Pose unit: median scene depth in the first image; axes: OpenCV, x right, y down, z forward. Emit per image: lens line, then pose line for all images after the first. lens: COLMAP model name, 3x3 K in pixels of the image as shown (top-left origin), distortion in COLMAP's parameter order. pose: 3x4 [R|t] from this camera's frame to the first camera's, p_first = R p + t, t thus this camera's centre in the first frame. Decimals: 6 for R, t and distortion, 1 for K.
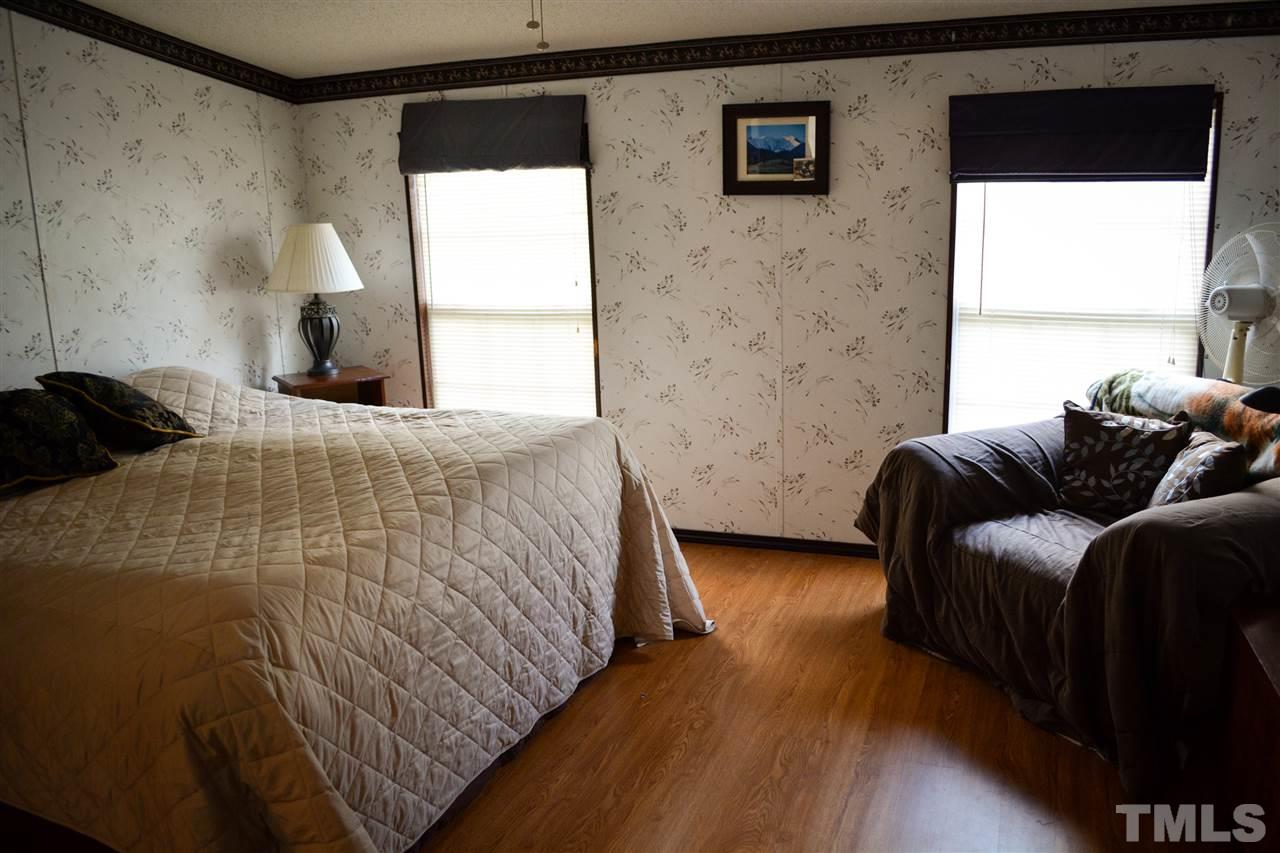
lens RADIAL K [[1018.5, 0, 640.0], [0, 1018.5, 426.5], [0, 0, 1]] dist [-0.075955, -0.002595]
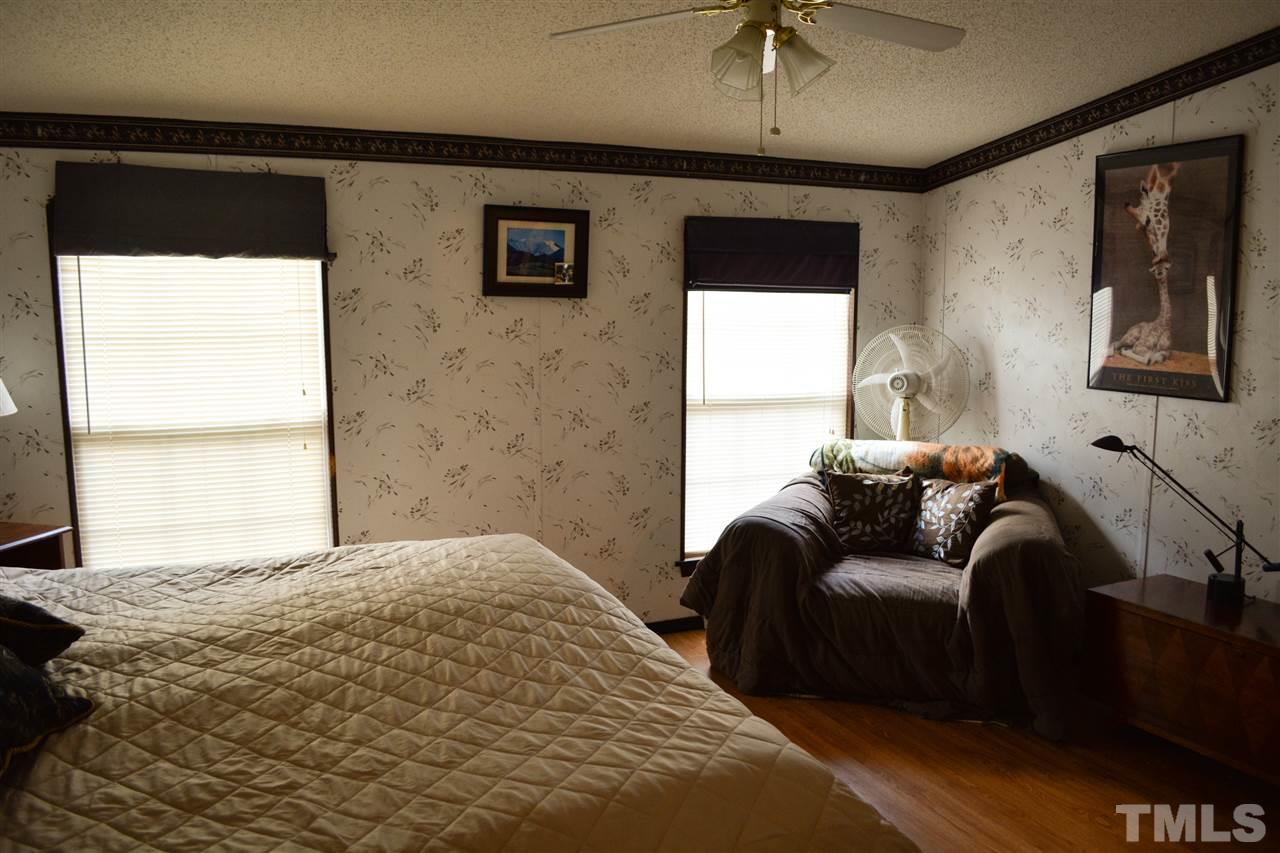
lens RADIAL K [[1009.8, 0, 642.4], [0, 1009.8, 434.7], [0, 0, 1]] dist [-0.080340, 0.010752]
pose [[0.701604, -0.064295, 0.709660, -0.521221], [0.128626, 0.990988, -0.037383, -0.041939], [-0.700861, 0.117509, 0.703552, 0.238160]]
